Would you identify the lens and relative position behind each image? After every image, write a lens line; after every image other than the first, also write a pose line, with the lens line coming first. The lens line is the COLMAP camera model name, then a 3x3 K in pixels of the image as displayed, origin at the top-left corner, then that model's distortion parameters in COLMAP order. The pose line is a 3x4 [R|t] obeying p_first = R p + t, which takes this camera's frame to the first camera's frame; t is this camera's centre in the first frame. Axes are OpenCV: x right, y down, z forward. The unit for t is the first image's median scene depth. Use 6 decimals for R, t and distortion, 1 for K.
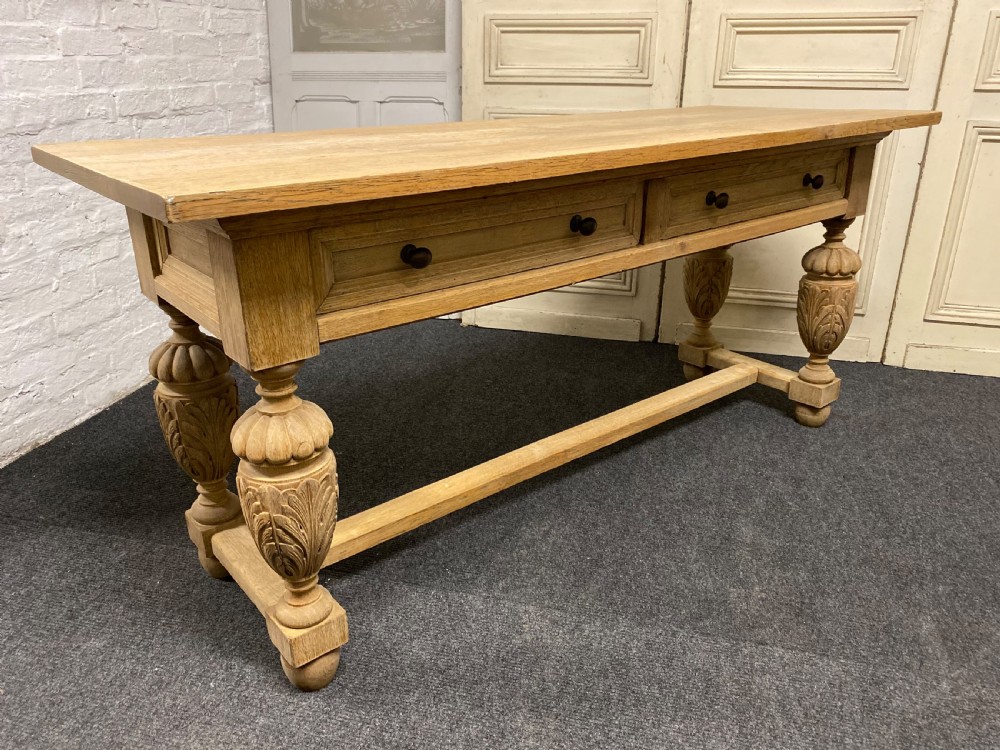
lens RADIAL K [[777.2, 0, 497.0], [0, 777.2, 372.7], [0, 0, 1]] dist [0.020658, -0.013572]
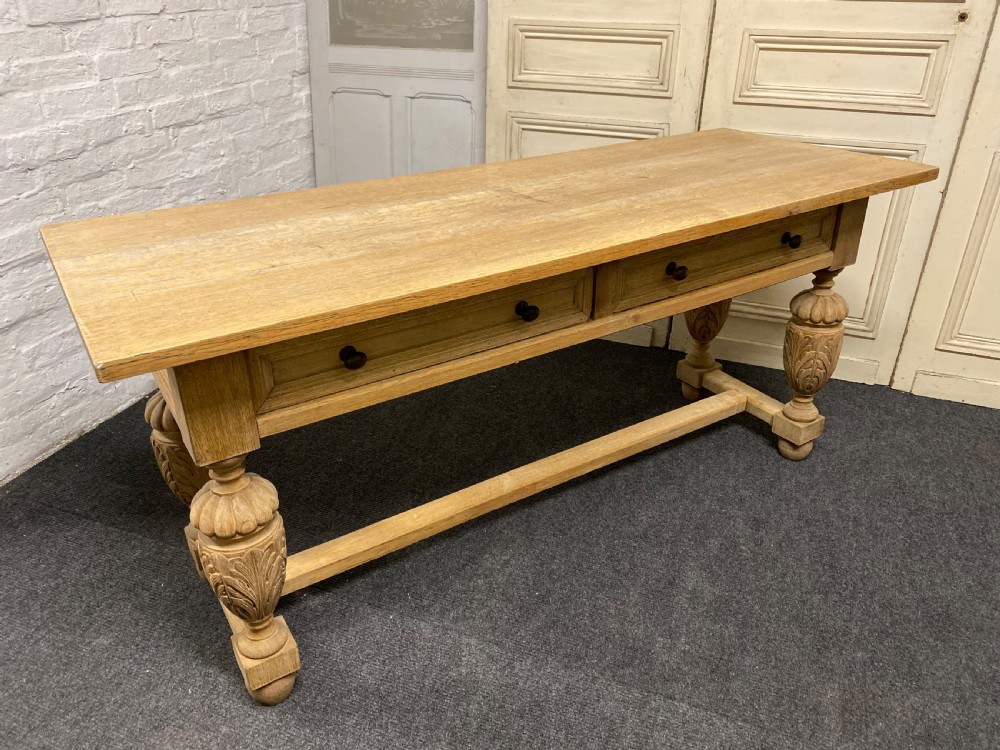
lens RADIAL K [[777.2, 0, 497.9], [0, 777.2, 371.0], [0, 0, 1]] dist [0.020658, -0.013572]
pose [[0.993188, 0.055540, -0.102435, 0.128310], [-0.044723, 0.993464, 0.105021, -0.151044], [0.107599, -0.099724, 0.989180, -0.049438]]
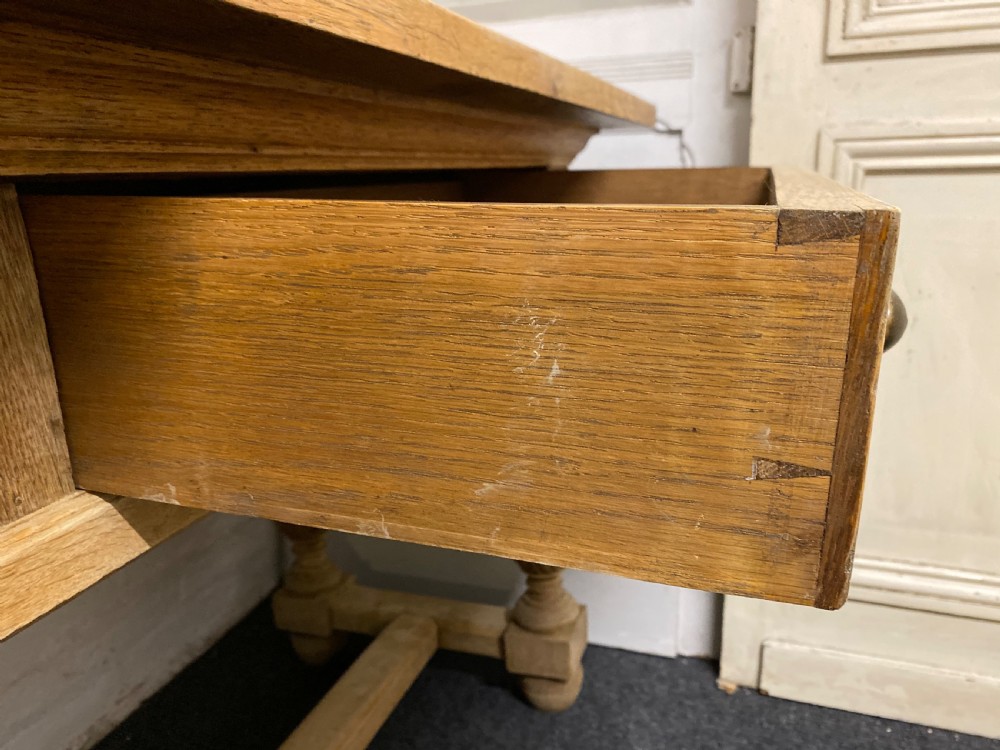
lens RADIAL K [[777.2, 0, 498.3], [0, 777.2, 371.6], [0, 0, 1]] dist [0.020658, -0.013572]
pose [[0.996966, -0.004813, -0.077687, -0.187052], [-0.006539, 0.989379, -0.145215, -0.239025], [0.077561, 0.145282, 0.986345, 0.886418]]
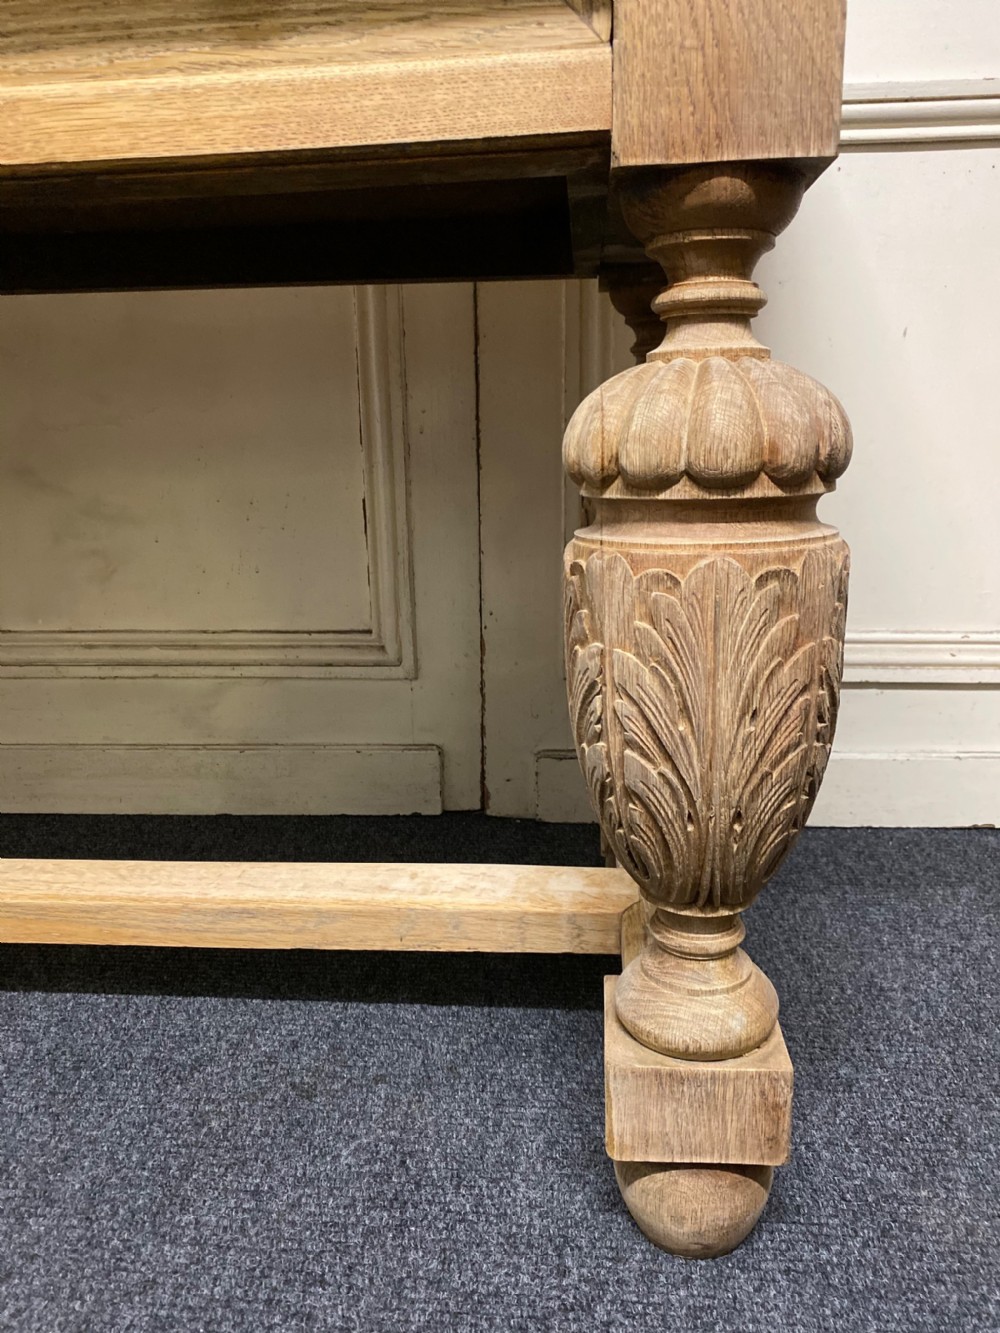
lens RADIAL K [[1036.0, 0, 507.3], [0, 1036.0, 656.6], [0, 0, 1]] dist [0.020658, -0.013572]
pose [[0.982312, -0.071232, 0.173172, 0.564668], [0.095312, 0.986255, -0.134971, -0.024617], [-0.161178, 0.149089, 0.975599, 0.702353]]
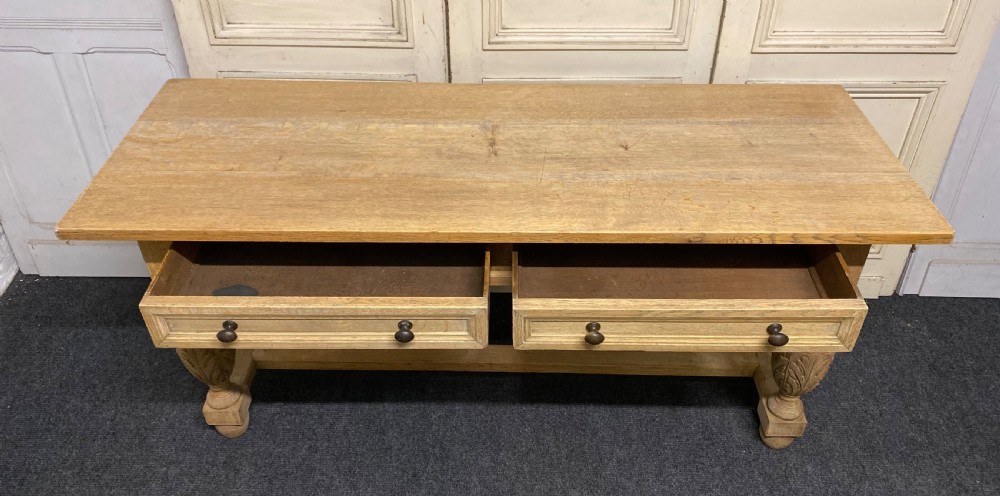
lens RADIAL K [[772.7, 0, 500.3], [0, 772.7, 235.9], [0, 0, 1]] dist [0.023834, -0.019235]
pose [[0.969800, -0.155000, 0.188314, 0.126828], [0.097230, 0.953784, 0.284330, -0.516664], [-0.223682, -0.257433, 0.940050, 0.160684]]
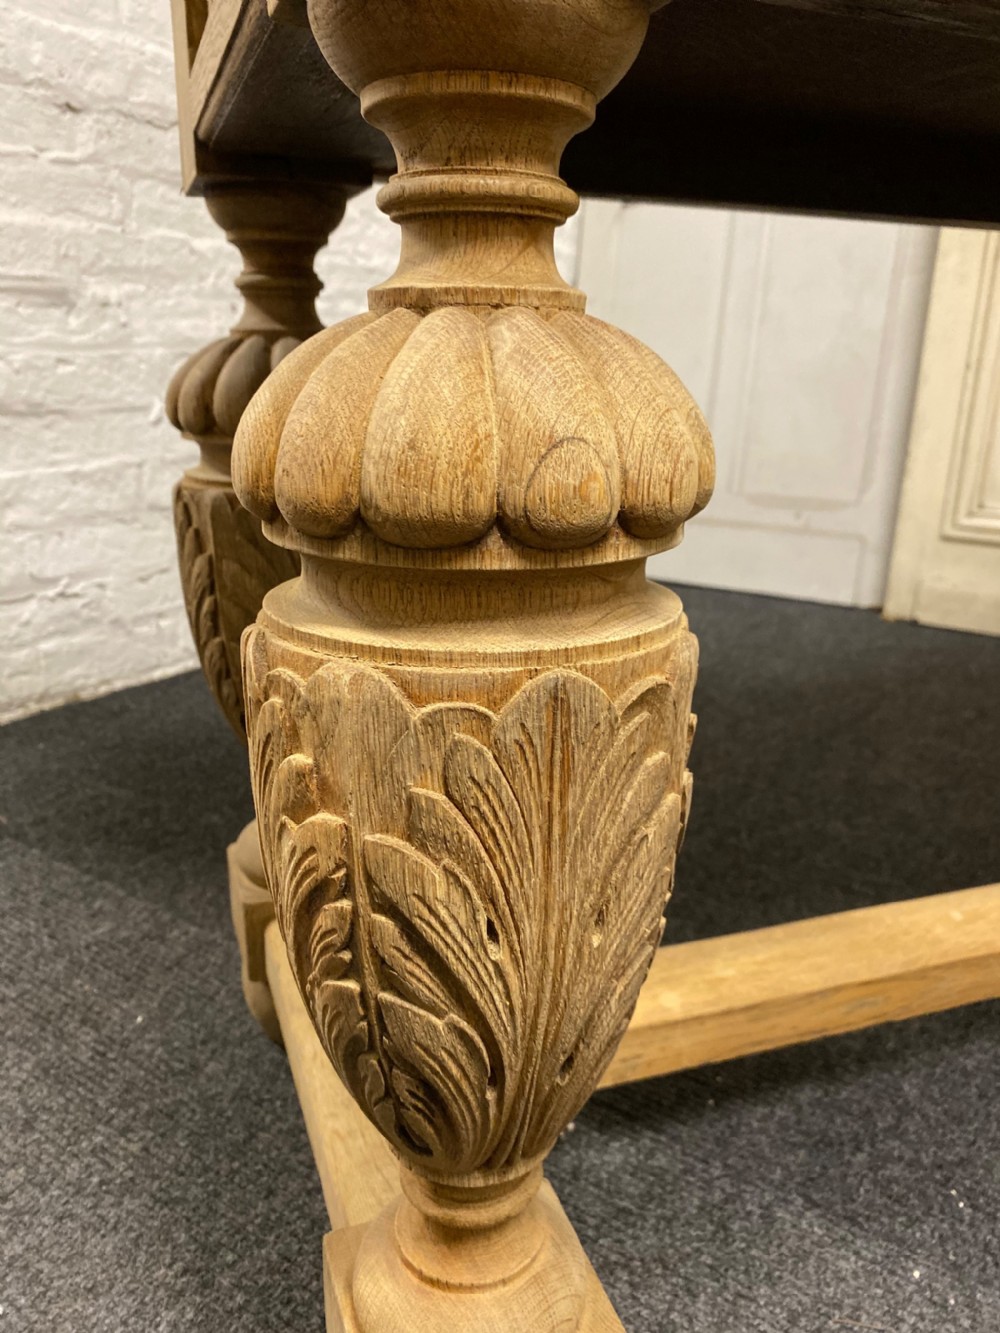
lens RADIAL K [[1036.0, 0, 490.5], [0, 1036.0, 662.5], [0, 0, 1]] dist [0.020658, -0.013572]
pose [[0.941676, 0.116606, -0.315673, -0.103464], [-0.149201, 0.985479, -0.081053, 0.088874], [0.301638, 0.123425, 0.945400, 0.432715]]
